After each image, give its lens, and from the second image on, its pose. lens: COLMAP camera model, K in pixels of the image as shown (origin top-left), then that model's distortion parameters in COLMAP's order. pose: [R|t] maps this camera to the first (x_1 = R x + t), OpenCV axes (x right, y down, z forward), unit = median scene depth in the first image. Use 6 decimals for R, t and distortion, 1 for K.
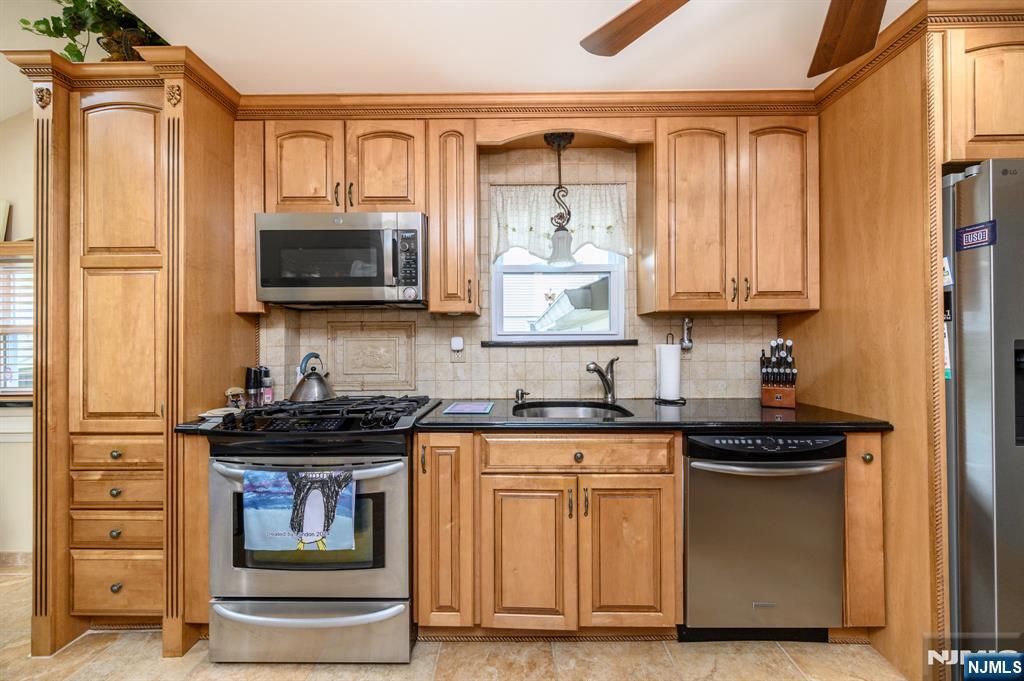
lens RADIAL K [[401.8, 0, 512.0], [0, 401.8, 340.5], [0, 0, 1]] dist [-0.002136, 0.000120]
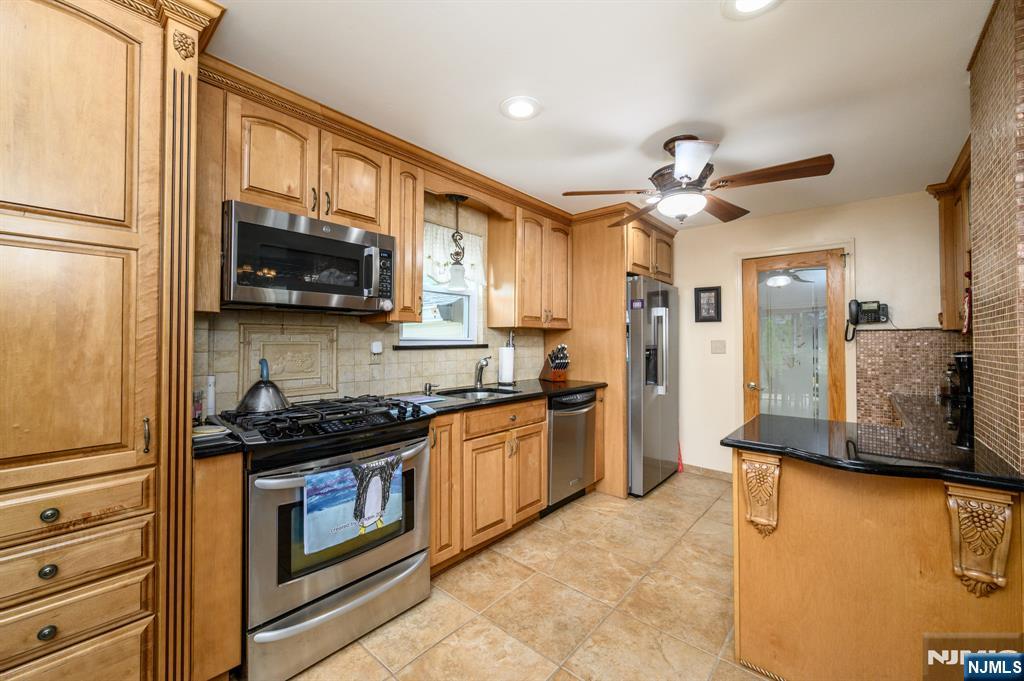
lens RADIAL K [[403.2, 0, 512.0], [0, 403.2, 340.5], [0, 0, 1]] dist [0.001054, -0.000016]
pose [[0.649720, 0.008241, 0.760129, -0.993112], [-0.006161, 0.999965, -0.005575, -0.010650], [-0.760148, -0.001061, 0.649749, -0.037015]]
